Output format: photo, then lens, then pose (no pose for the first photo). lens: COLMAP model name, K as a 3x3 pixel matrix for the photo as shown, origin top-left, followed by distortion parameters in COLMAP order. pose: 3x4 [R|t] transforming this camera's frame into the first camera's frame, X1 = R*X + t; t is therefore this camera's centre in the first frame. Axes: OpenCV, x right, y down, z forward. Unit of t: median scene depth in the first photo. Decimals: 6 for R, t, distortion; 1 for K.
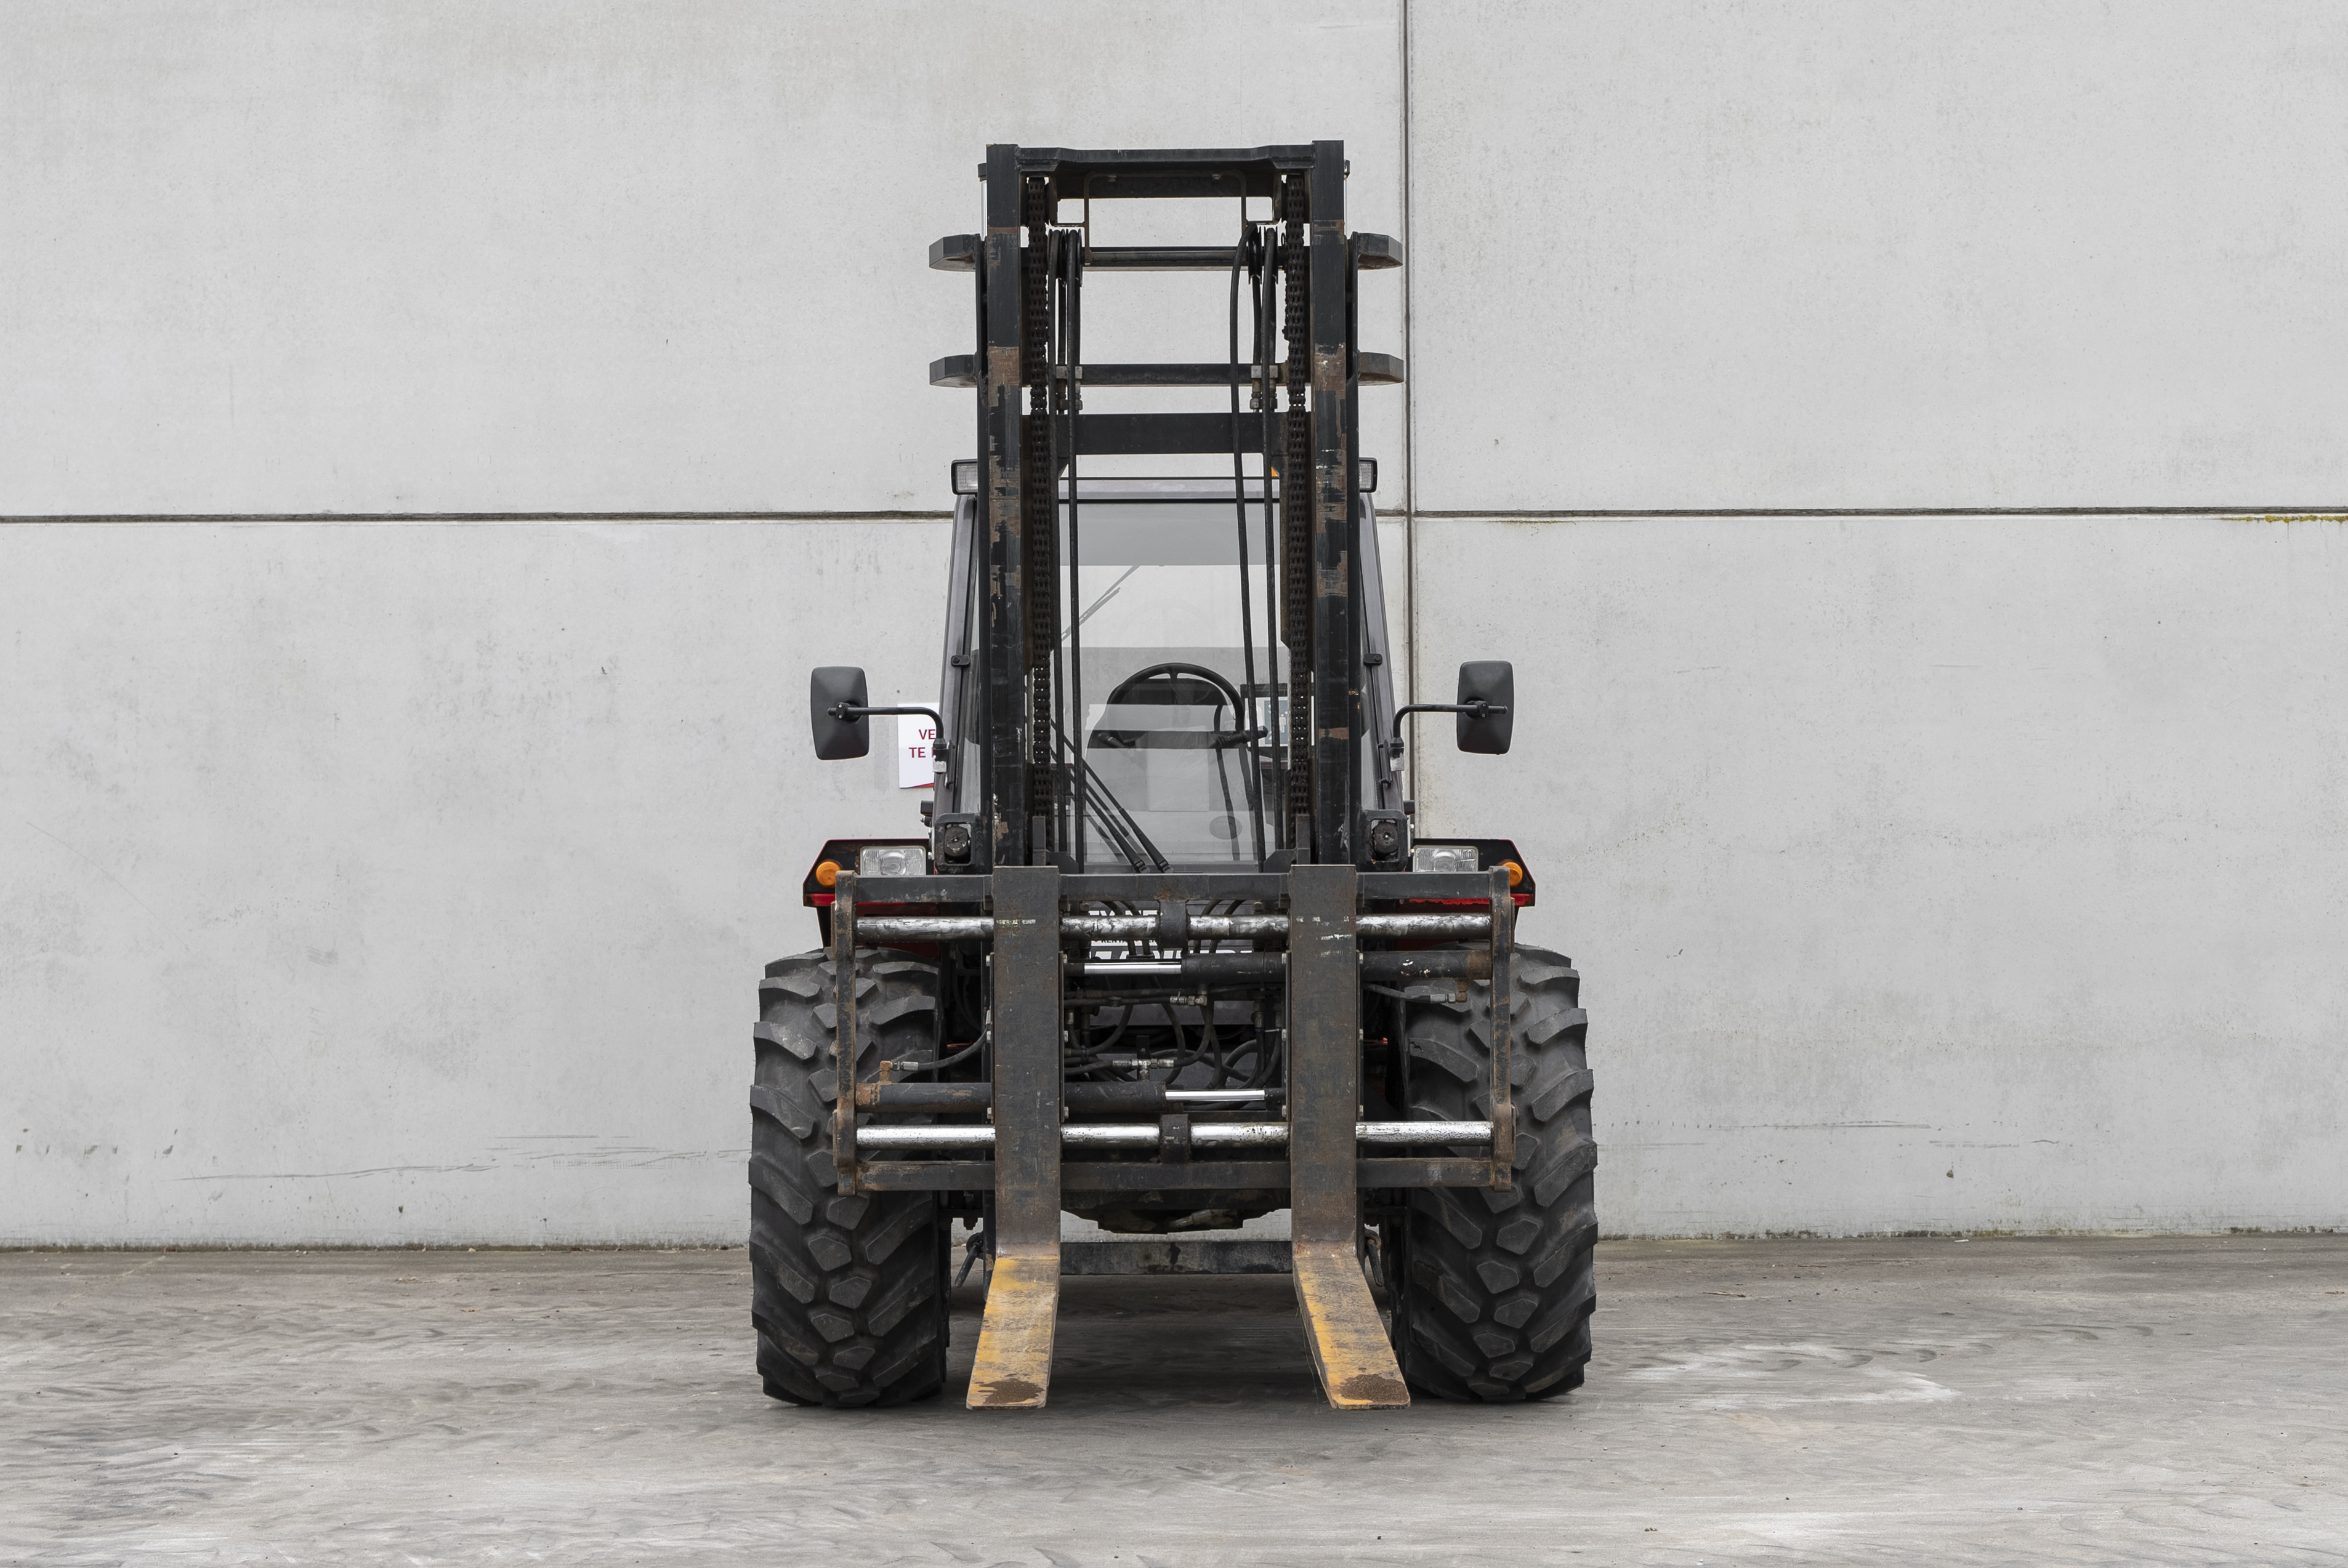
lens RADIAL K [[3784.5, 0, 1162.1], [0, 3784.5, 805.8], [0, 0, 1]] dist [-0.002243, -0.071323]
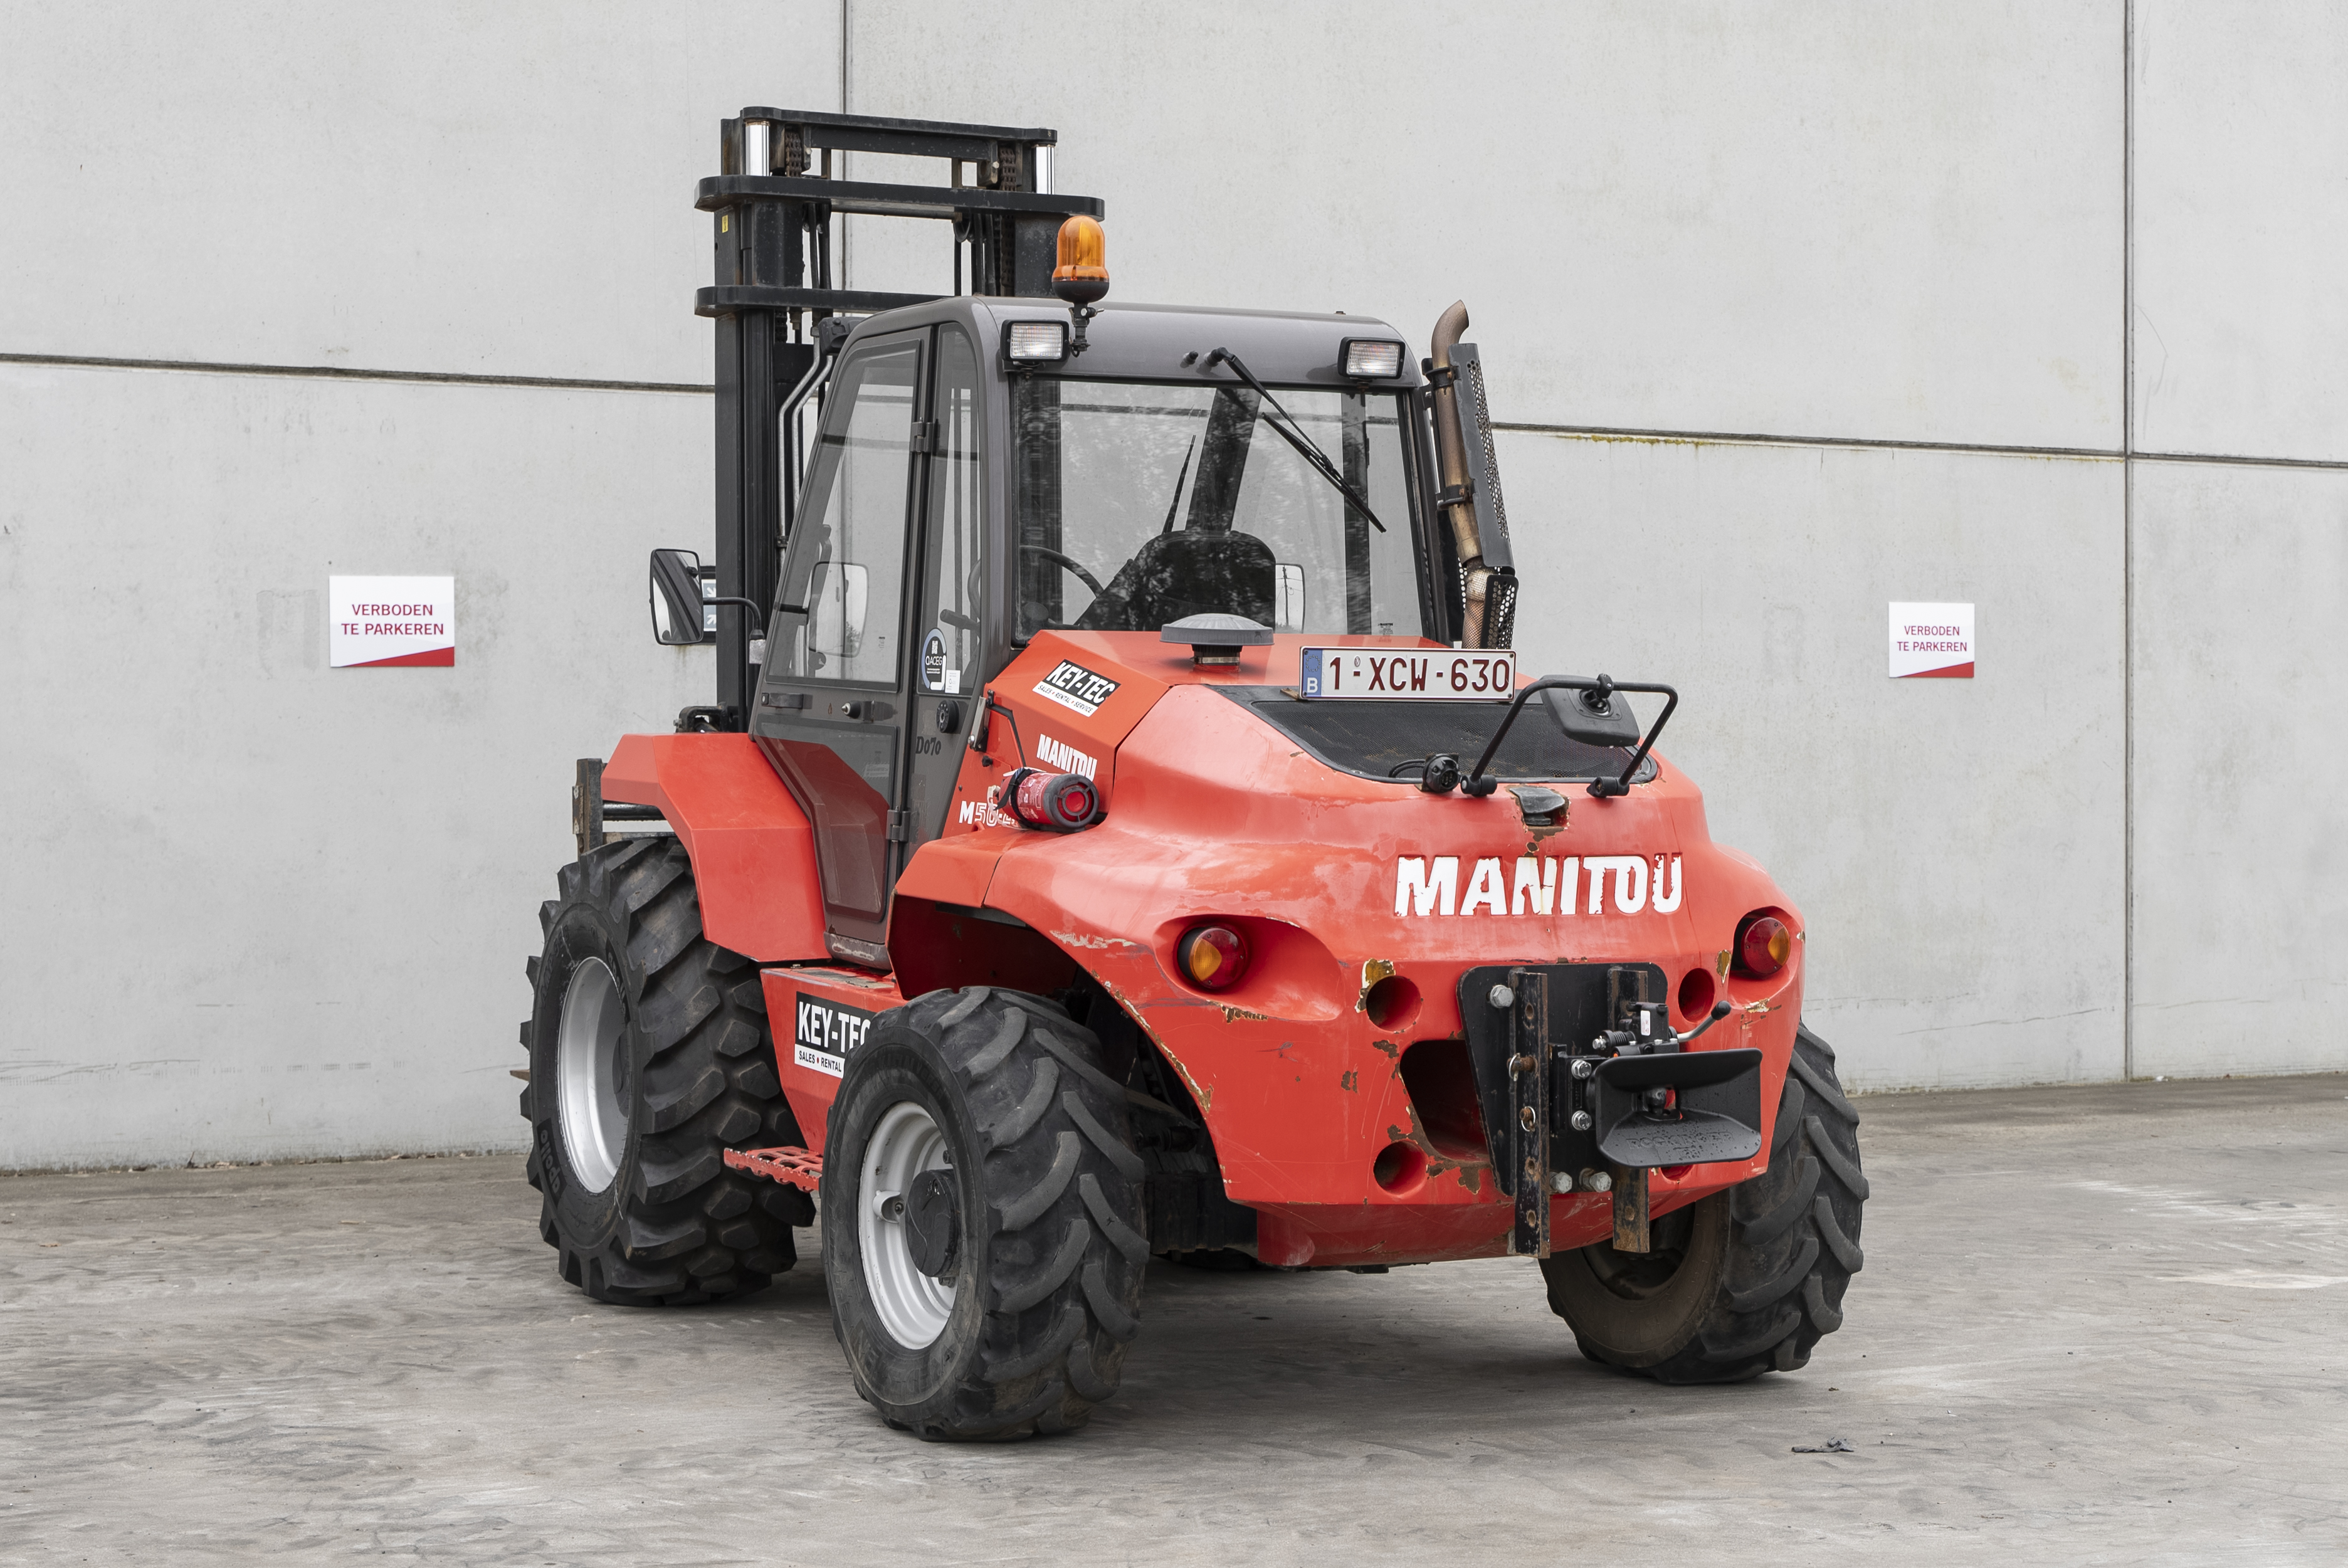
lens RADIAL K [[3952.0, 0, 1142.1], [0, 3952.0, 720.1], [0, 0, 1]] dist [-0.024105, 0.048663]
pose [[0.909547, 0.013152, 0.415394, -0.297571], [-0.017445, 0.999826, 0.006541, -0.001522], [-0.415235, -0.013196, 0.909618, 0.039300]]
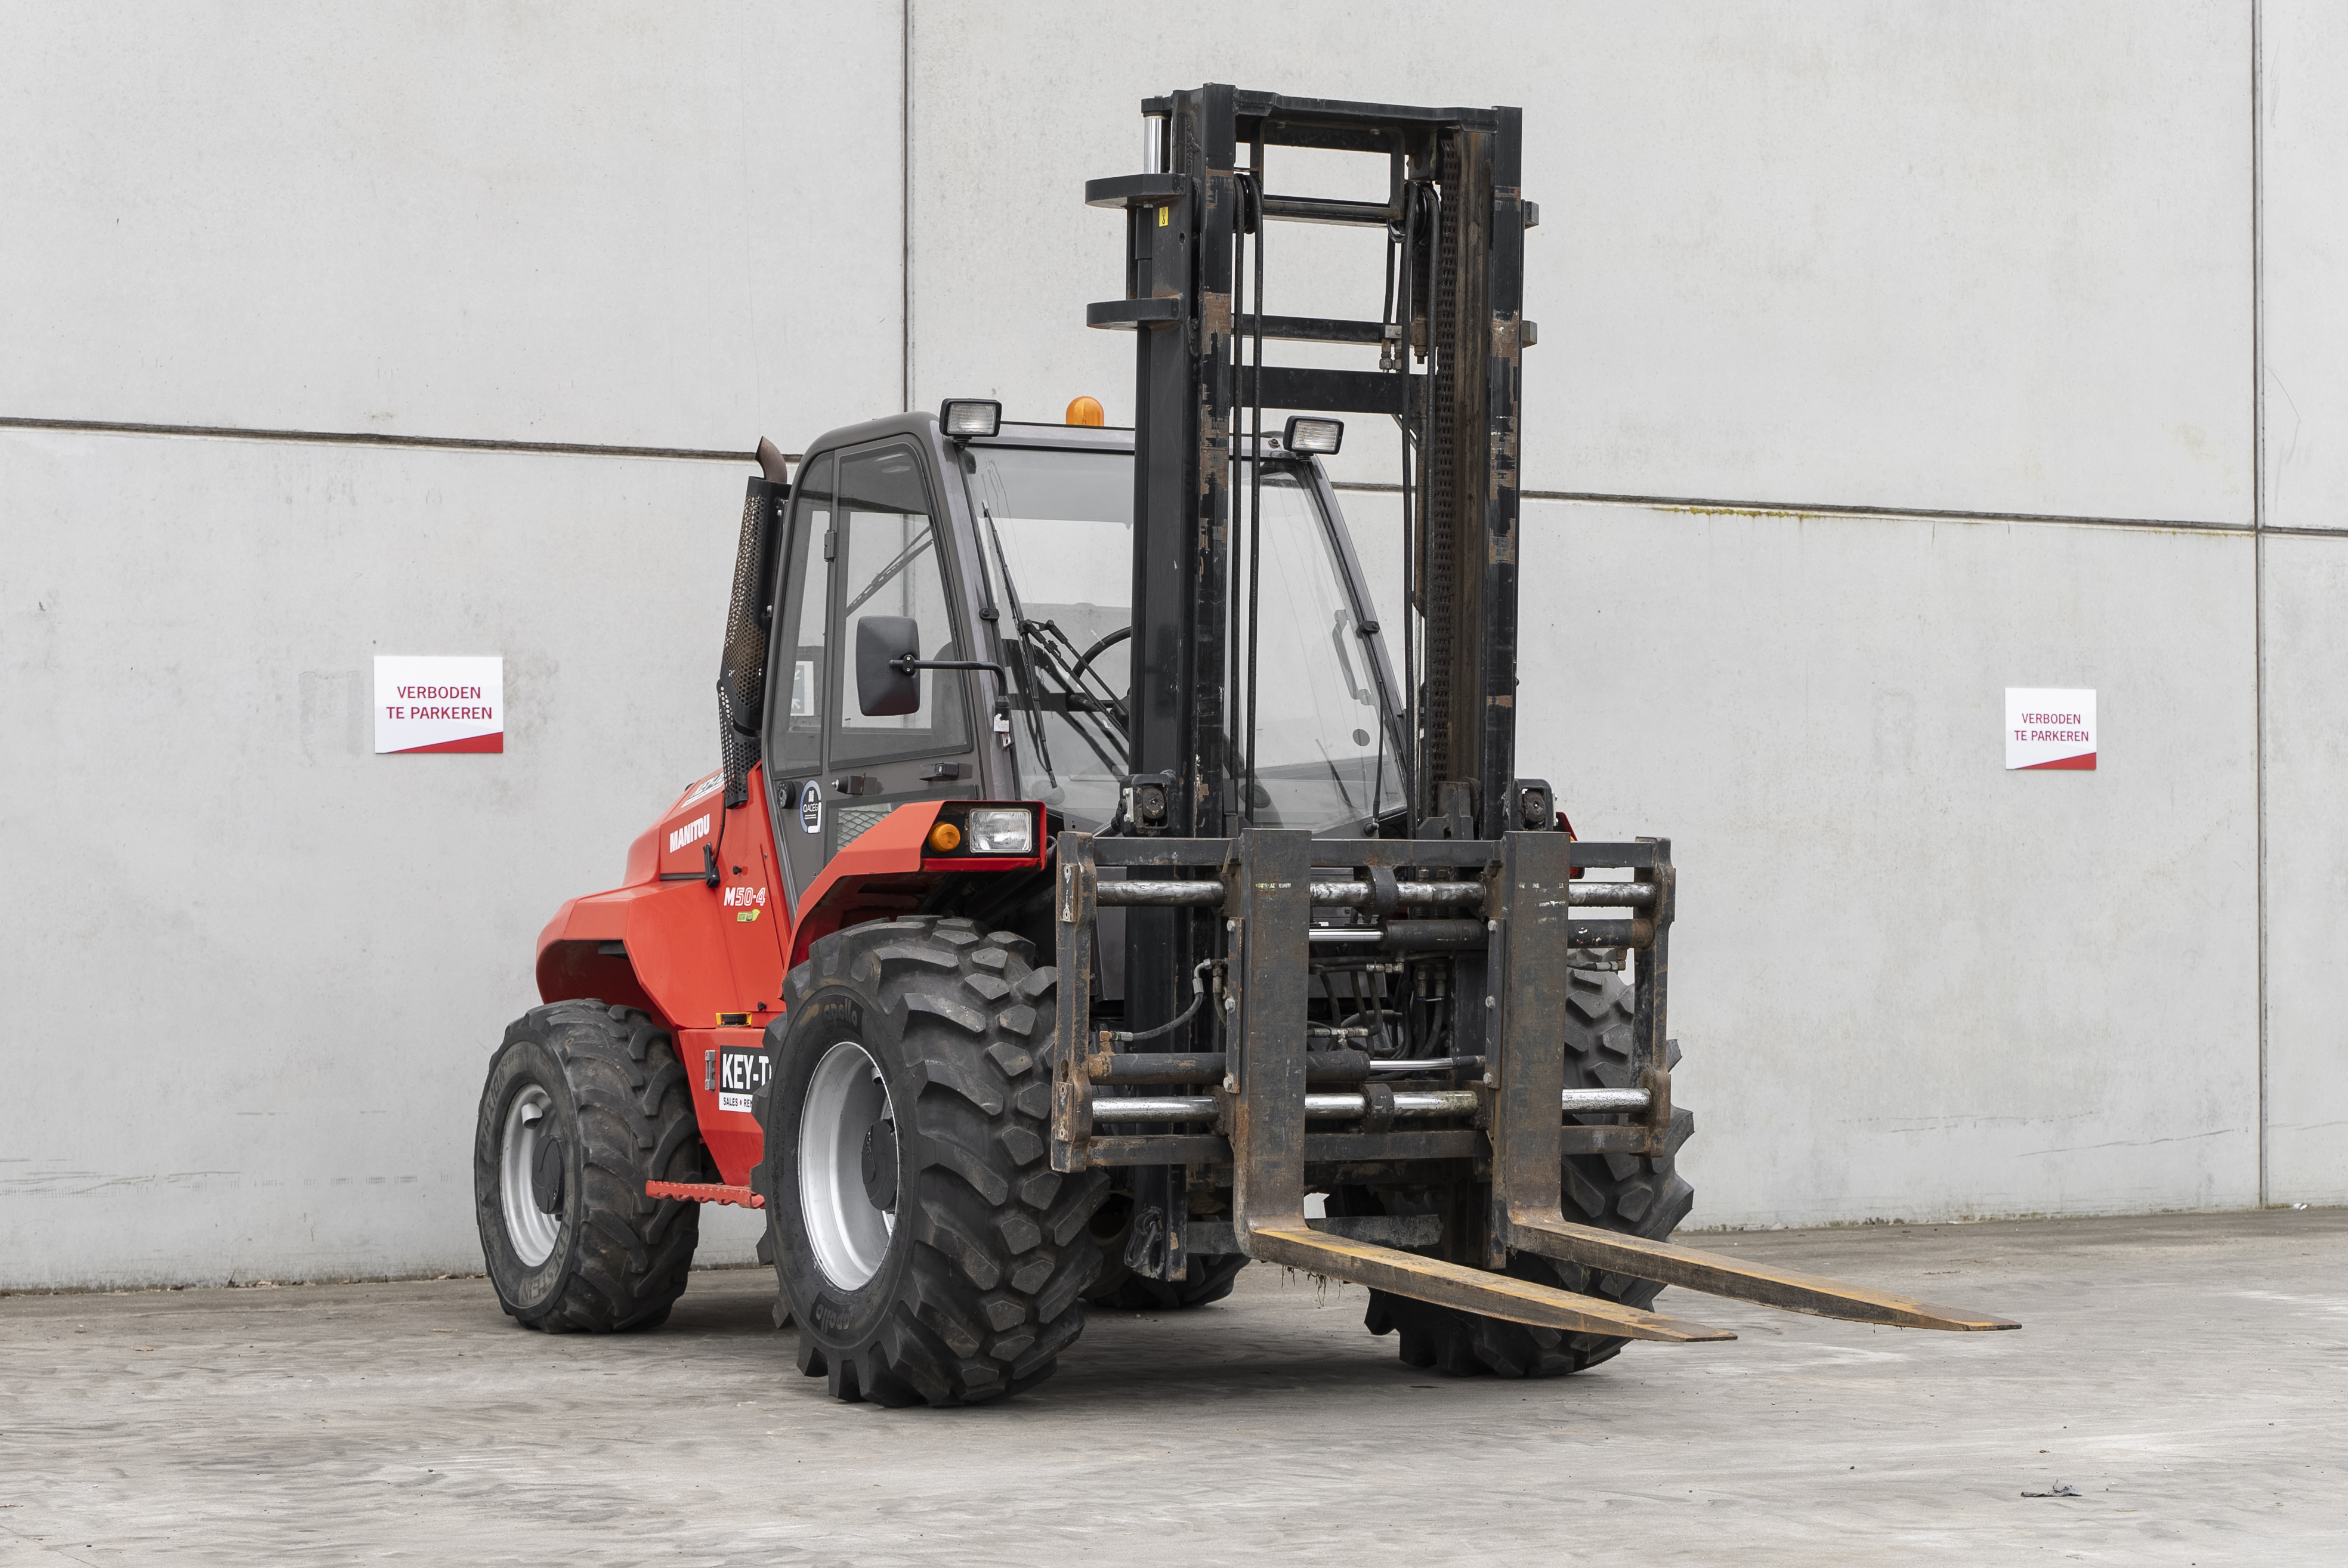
lens RADIAL K [[4770.6, 0, 1073.1], [0, 4770.6, 793.6], [0, 0, 1]] dist [-0.014699, -0.003436]
pose [[0.901059, 0.017454, 0.433345, -0.409579], [-0.014897, 0.999846, -0.009296, 0.012691], [-0.433441, 0.001921, 0.901180, -0.056797]]
